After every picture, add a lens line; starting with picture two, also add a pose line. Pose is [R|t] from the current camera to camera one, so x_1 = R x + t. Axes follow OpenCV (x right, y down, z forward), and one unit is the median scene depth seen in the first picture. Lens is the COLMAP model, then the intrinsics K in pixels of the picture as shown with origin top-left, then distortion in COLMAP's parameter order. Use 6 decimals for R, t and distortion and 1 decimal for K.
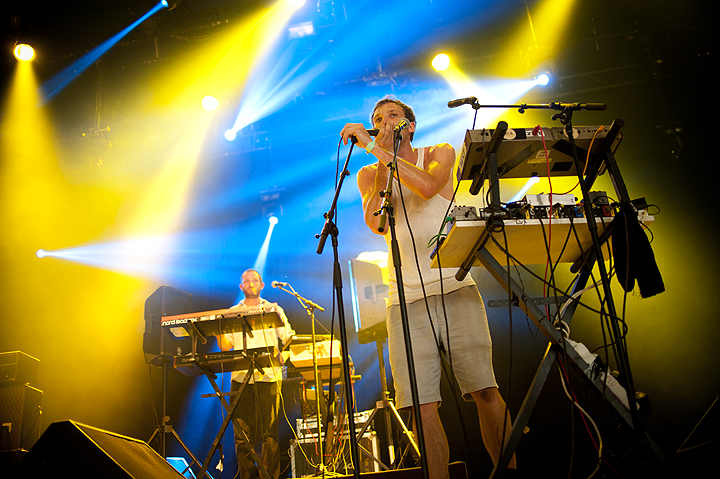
lens RADIAL K [[727.3, 0, 360.0], [0, 727.3, 239.5], [0, 0, 1]] dist [-0.194720, 0.199135]
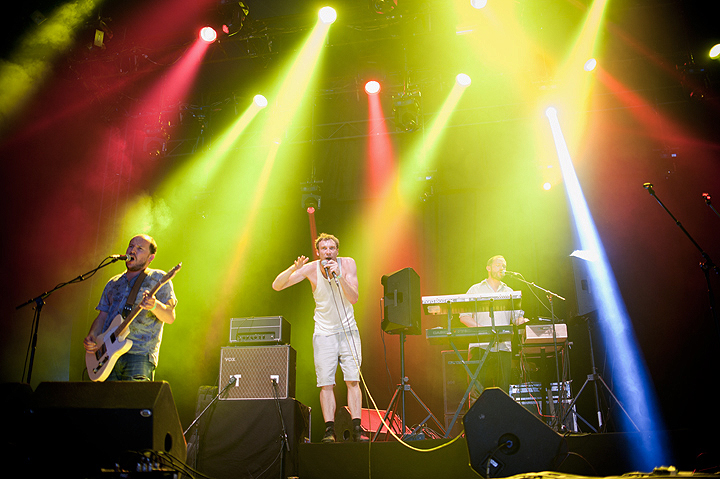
lens RADIAL K [[727.3, 0, 360.0], [0, 727.3, 239.5], [0, 0, 1]] dist [-0.194720, 0.199135]
pose [[0.996344, 0.064150, -0.056426, -0.634894], [-0.060703, 0.996302, 0.060810, -0.110556], [0.060118, -0.057163, 0.996553, -0.436875]]
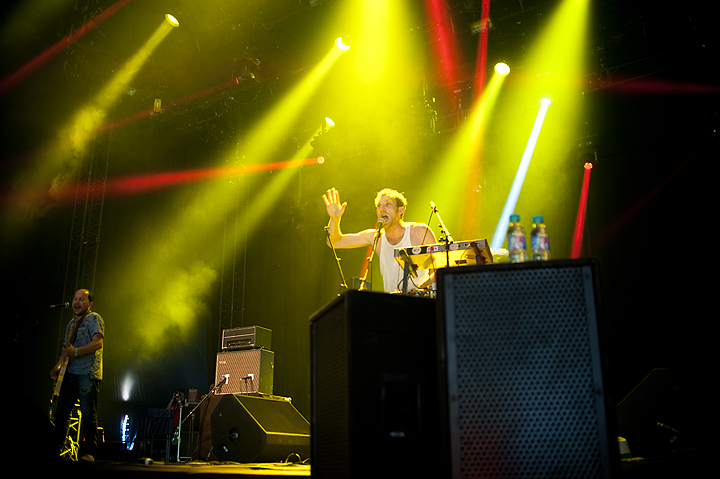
lens RADIAL K [[727.3, 0, 360.0], [0, 727.3, 239.5], [0, 0, 1]] dist [-0.194720, 0.199135]
pose [[0.917315, -0.041296, -0.396014, 0.698765], [0.086724, 0.991450, 0.097498, -0.322361], [0.388602, -0.123780, 0.913054, -0.602599]]
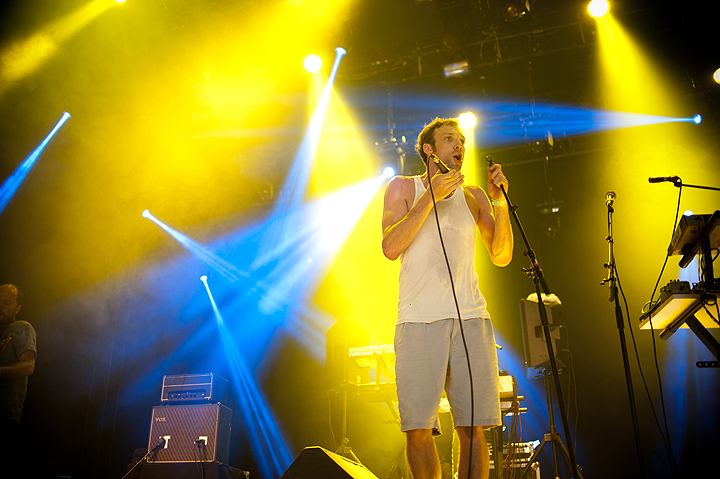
lens RADIAL K [[727.3, 0, 360.0], [0, 727.3, 239.5], [0, 0, 1]] dist [-0.194720, 0.199135]
pose [[0.985306, 0.020083, -0.169614, -0.151167], [-0.024512, 0.999410, -0.024059, -0.063621], [0.169031, 0.027863, 0.985217, -0.183663]]
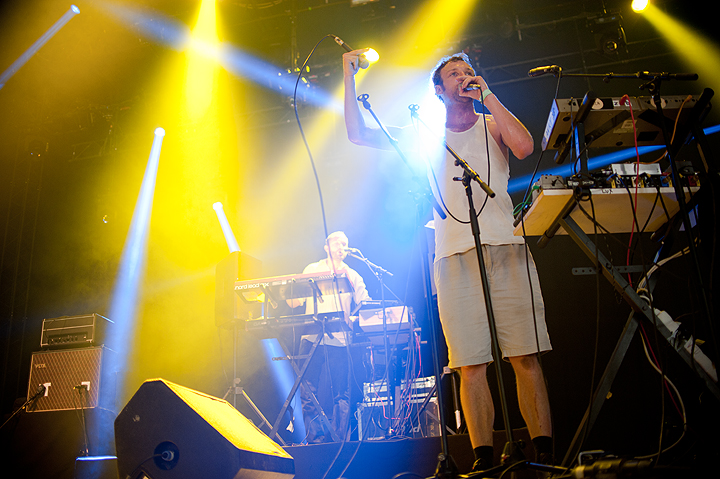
lens RADIAL K [[727.3, 0, 360.0], [0, 727.3, 239.5], [0, 0, 1]] dist [-0.194720, 0.199135]
pose [[0.997171, 0.008408, -0.074691, -0.041761], [-0.004966, 0.998922, 0.046151, -0.000538], [0.074998, -0.045649, 0.996138, -0.023892]]
